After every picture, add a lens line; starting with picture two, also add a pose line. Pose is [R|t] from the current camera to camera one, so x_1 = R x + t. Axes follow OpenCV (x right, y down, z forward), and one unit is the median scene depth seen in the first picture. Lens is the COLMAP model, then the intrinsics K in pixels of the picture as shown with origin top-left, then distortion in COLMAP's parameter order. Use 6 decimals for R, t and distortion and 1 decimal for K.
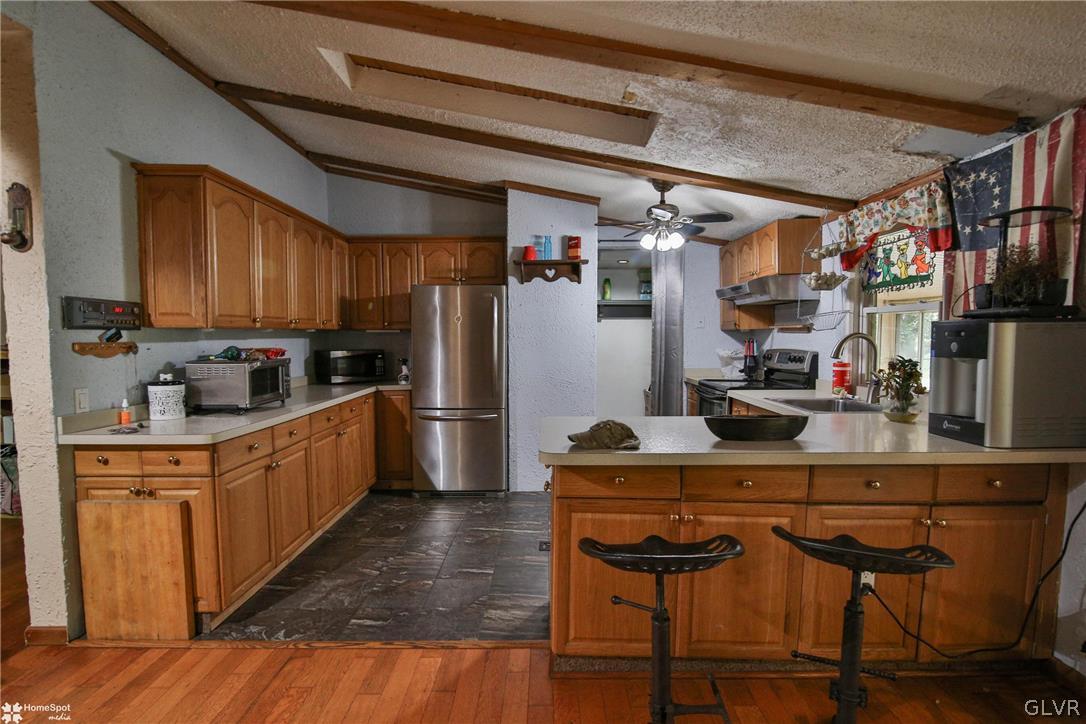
lens RADIAL K [[528.3, 0, 546.5], [0, 528.3, 369.3], [0, 0, 1]] dist [-0.020595, 0.001083]
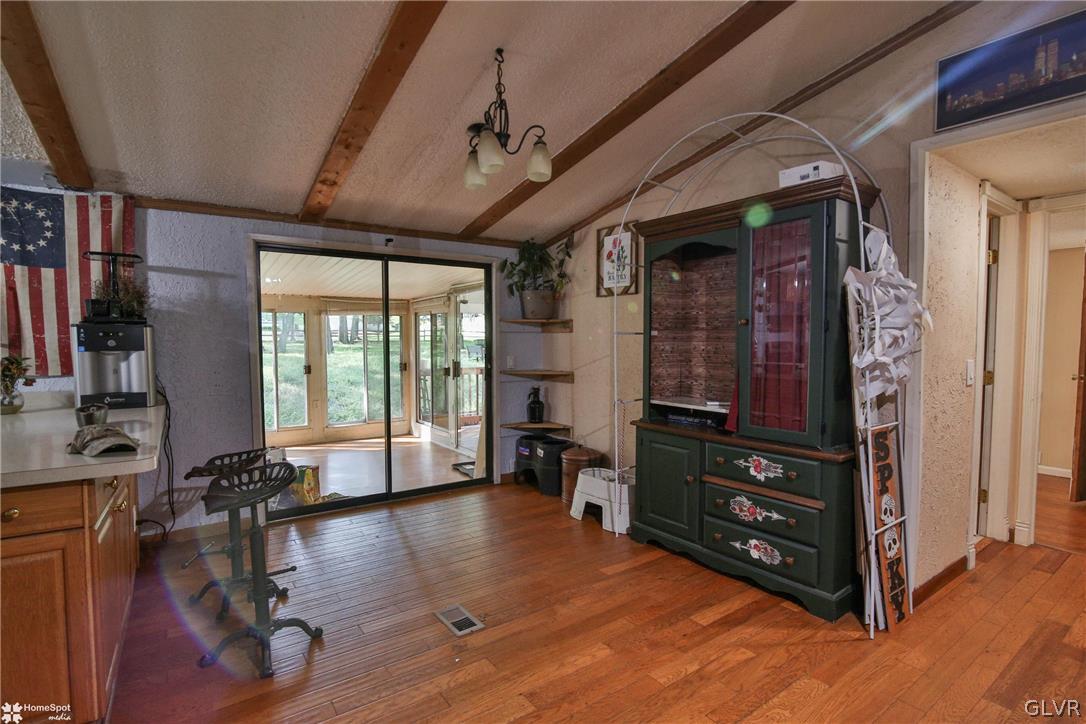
lens RADIAL K [[528.3, 0, 546.5], [0, 528.3, 369.3], [0, 0, 1]] dist [-0.020595, 0.001083]
pose [[-0.579695, -0.042712, 0.813714, -0.723581], [0.050808, 0.994787, 0.088413, -0.026553], [-0.813248, 0.092596, -0.574503, 0.597352]]
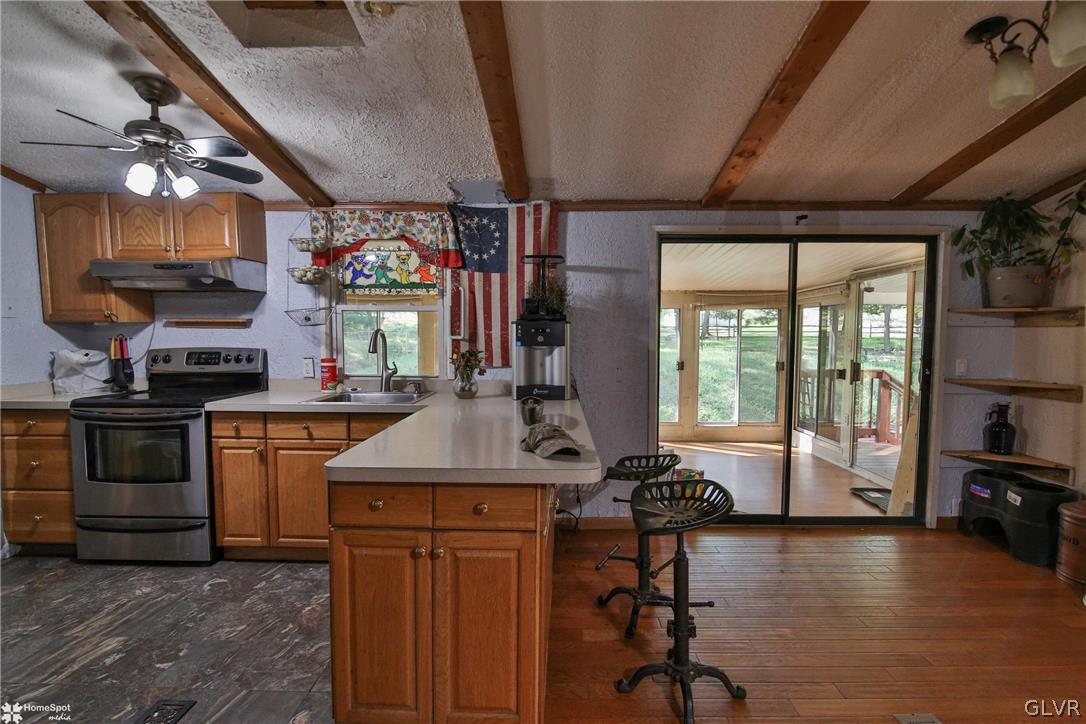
lens RADIAL K [[528.3, 0, 546.5], [0, 528.3, 369.3], [0, 0, 1]] dist [-0.020595, 0.001083]
pose [[0.015602, -0.061856, 0.997963, -0.522671], [0.059377, 0.996381, 0.060829, -0.033251], [-0.998114, 0.058307, 0.019218, 0.665714]]
